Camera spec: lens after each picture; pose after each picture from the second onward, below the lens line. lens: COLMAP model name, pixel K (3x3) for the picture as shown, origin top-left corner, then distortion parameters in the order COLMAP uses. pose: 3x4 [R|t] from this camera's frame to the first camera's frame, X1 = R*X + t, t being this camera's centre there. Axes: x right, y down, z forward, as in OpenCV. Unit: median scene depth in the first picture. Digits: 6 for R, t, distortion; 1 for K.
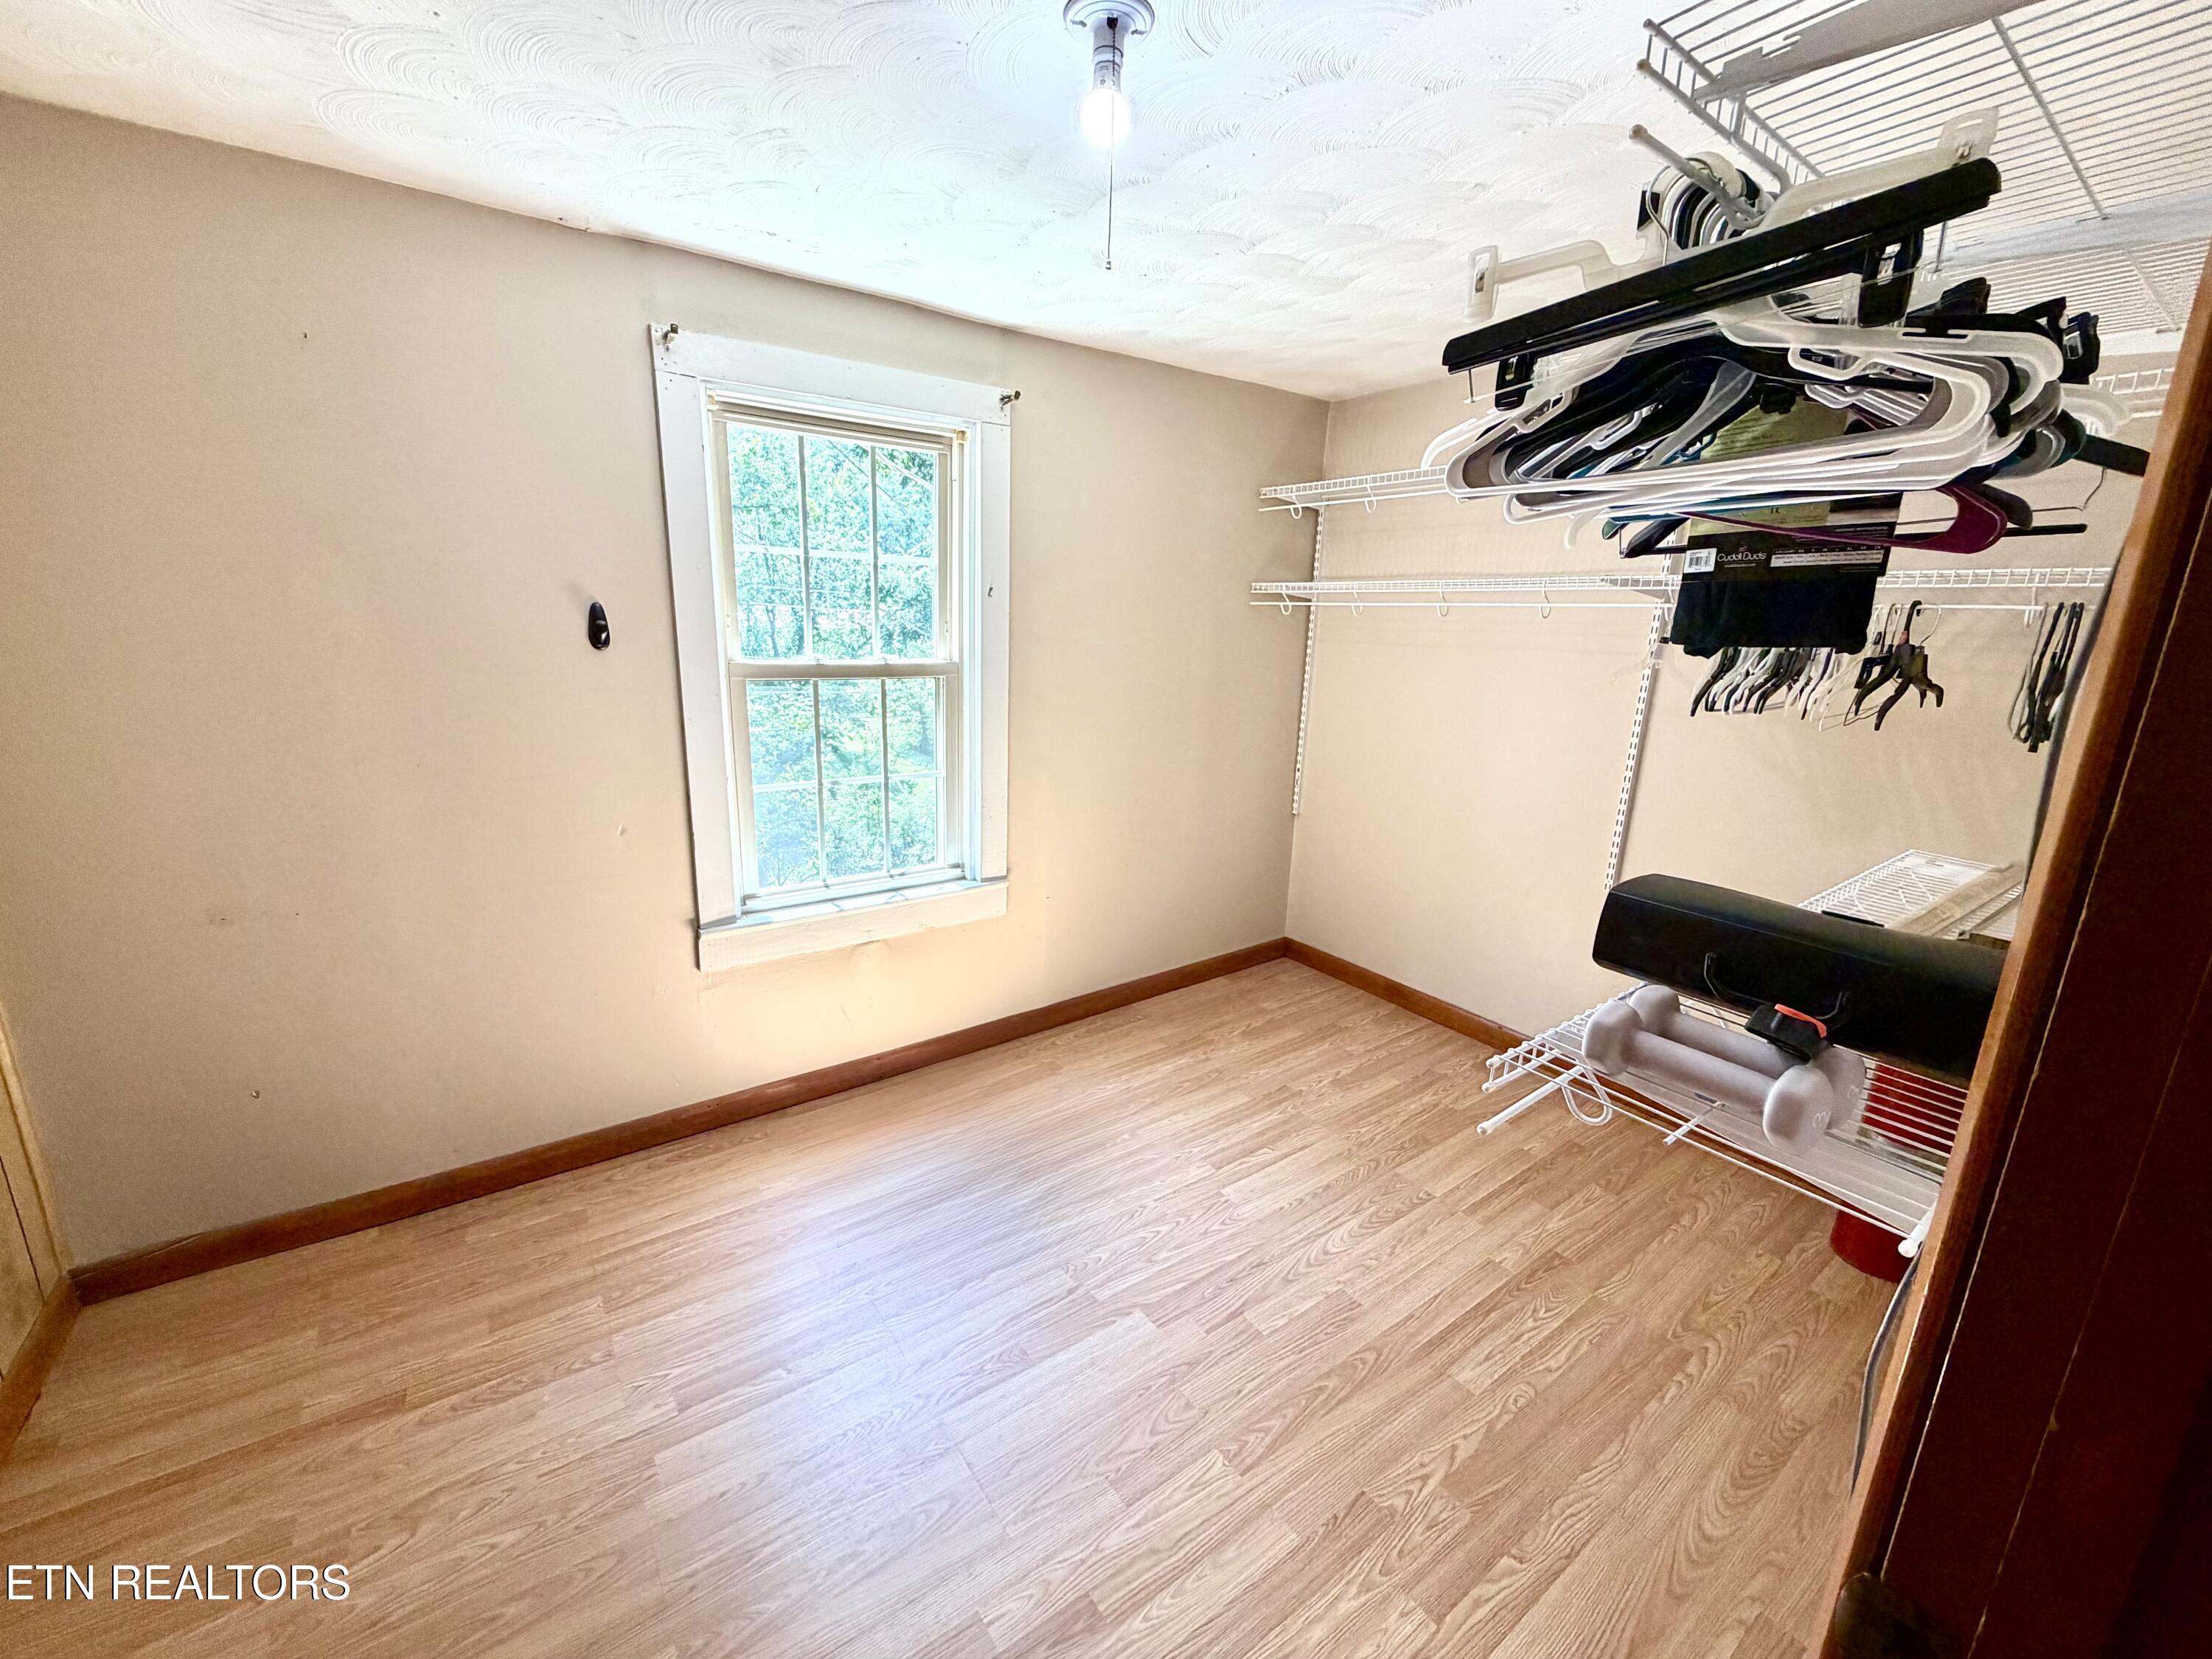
lens RADIAL K [[881.0, 0, 1102.1], [0, 881.0, 834.9], [0, 0, 1]] dist [0.015337, 0.000294]
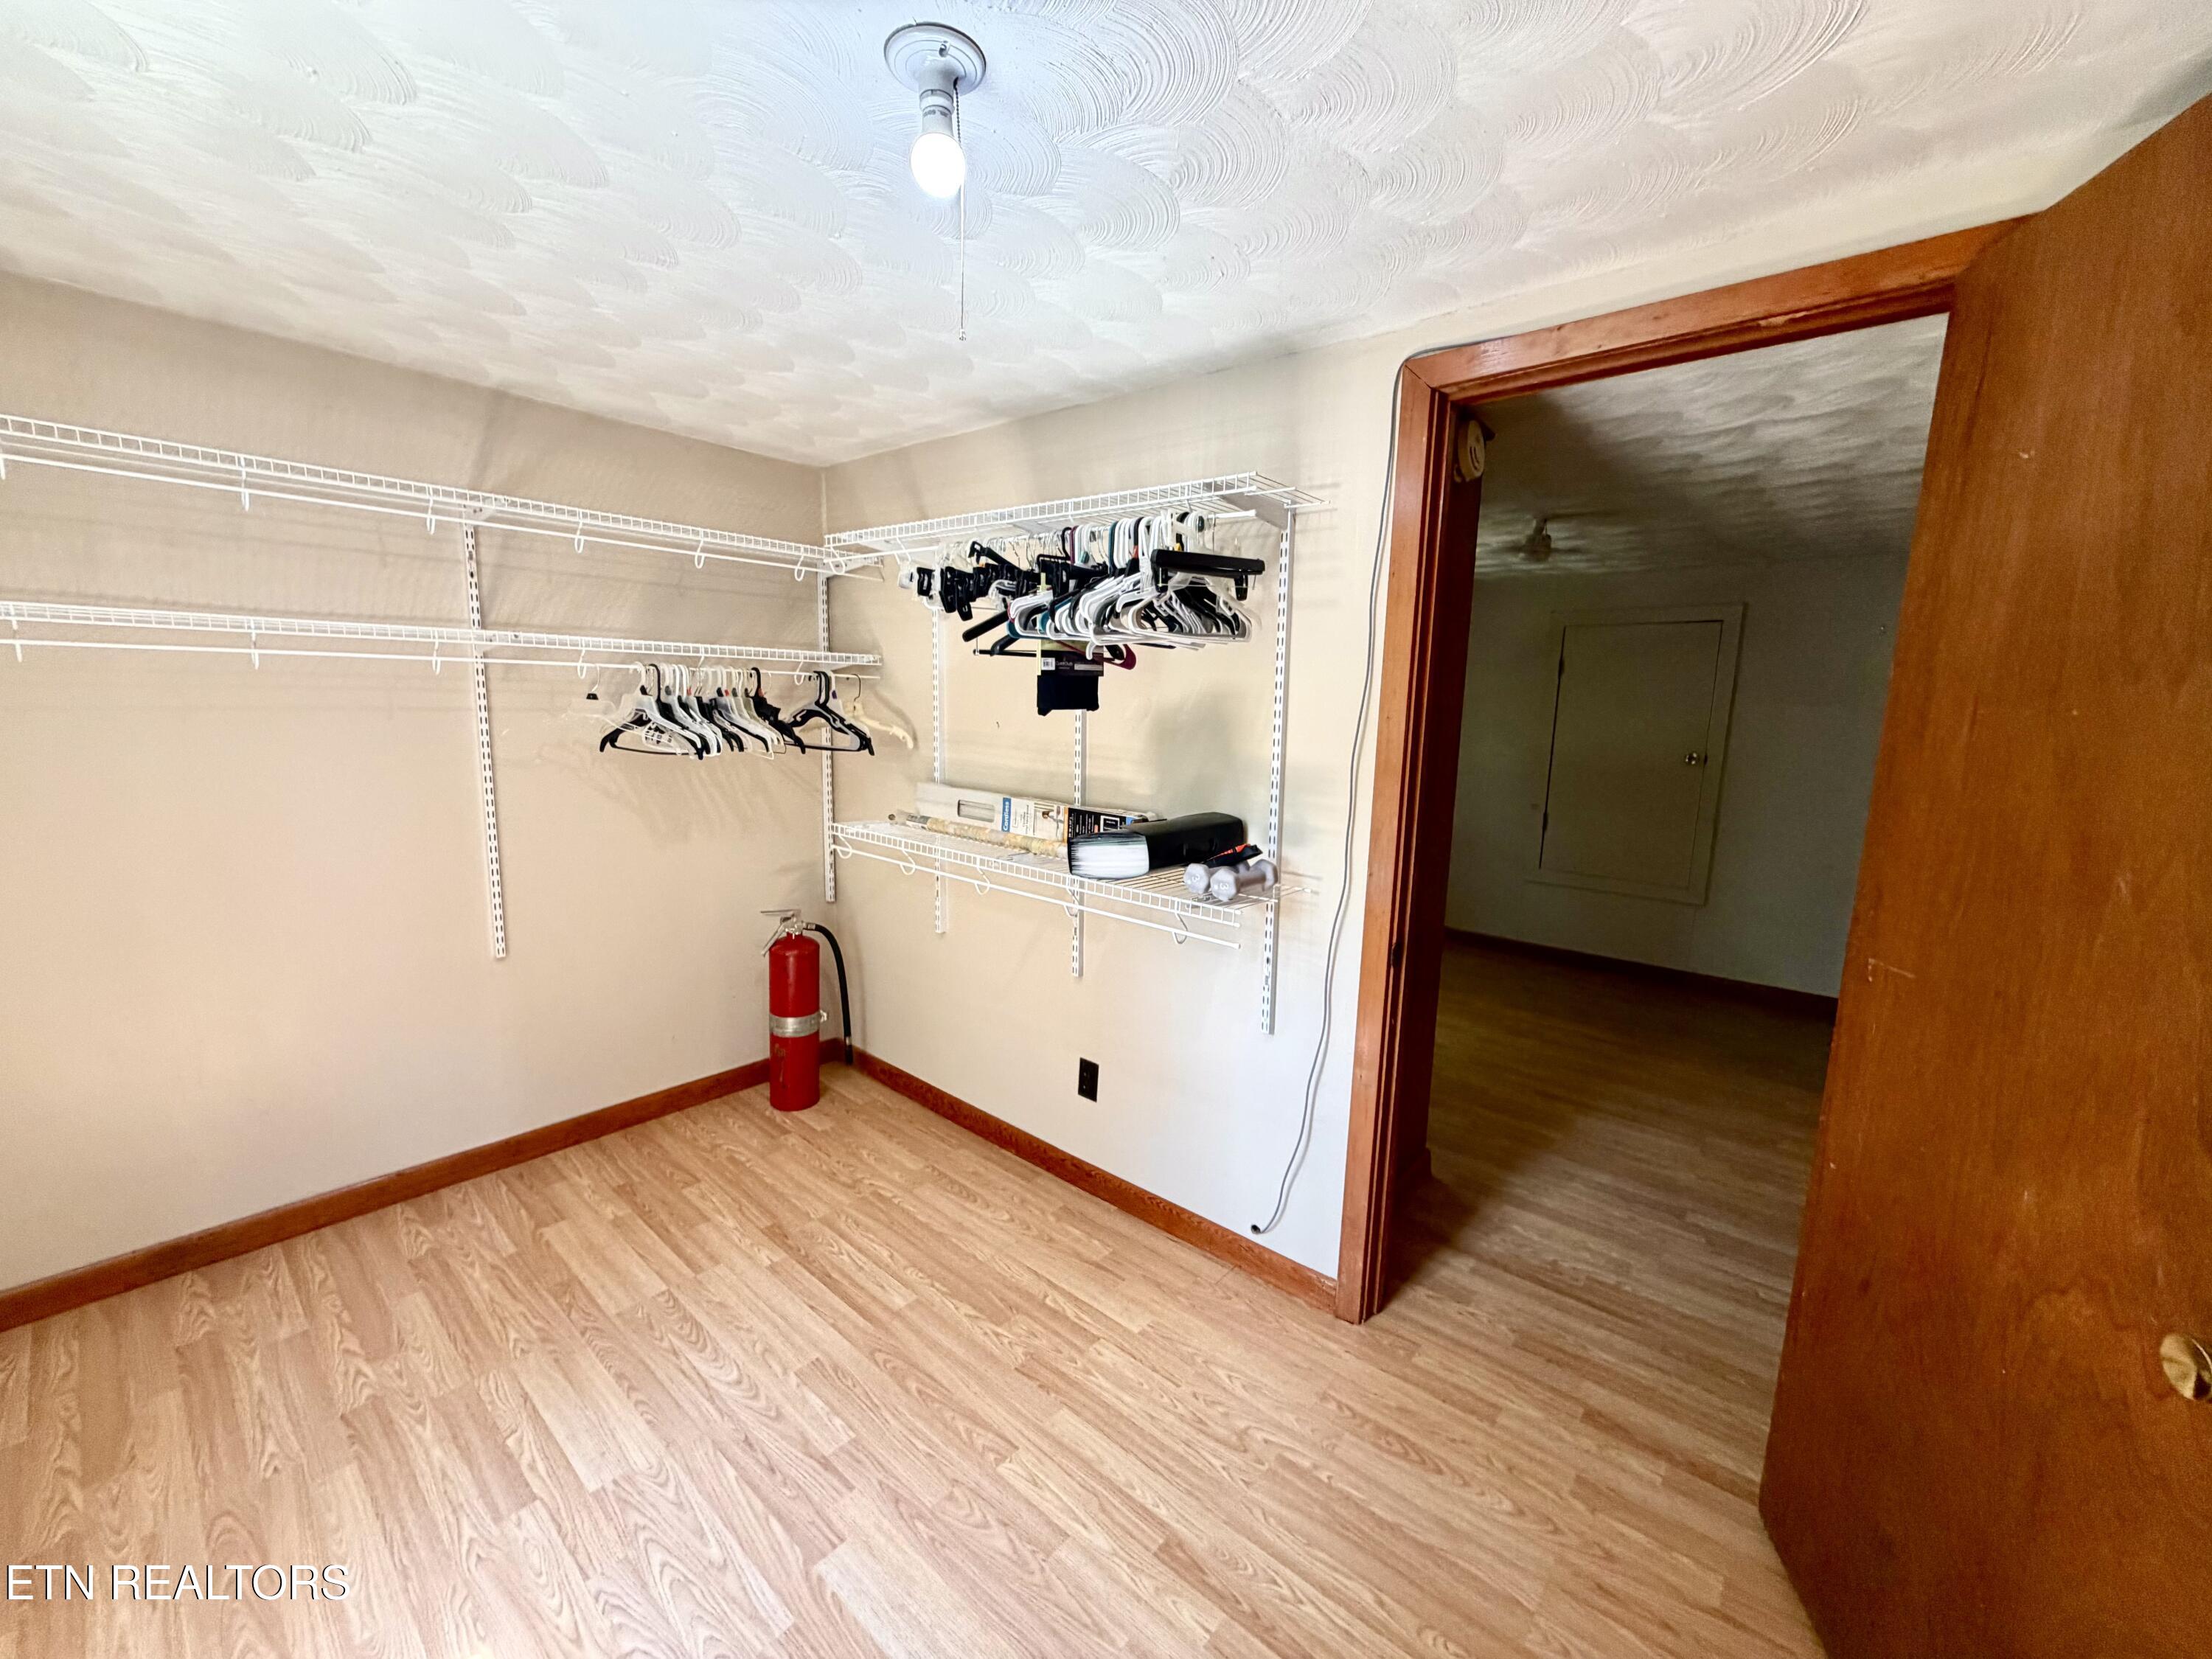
lens RADIAL K [[881.0, 0, 1104.4], [0, 881.0, 826.6], [0, 0, 1]] dist [0.015337, 0.000294]
pose [[-0.225712, -0.177087, 0.957963, -0.642763], [0.204638, 0.952781, 0.224346, -0.207032], [-0.952459, 0.246673, -0.178816, 0.720348]]
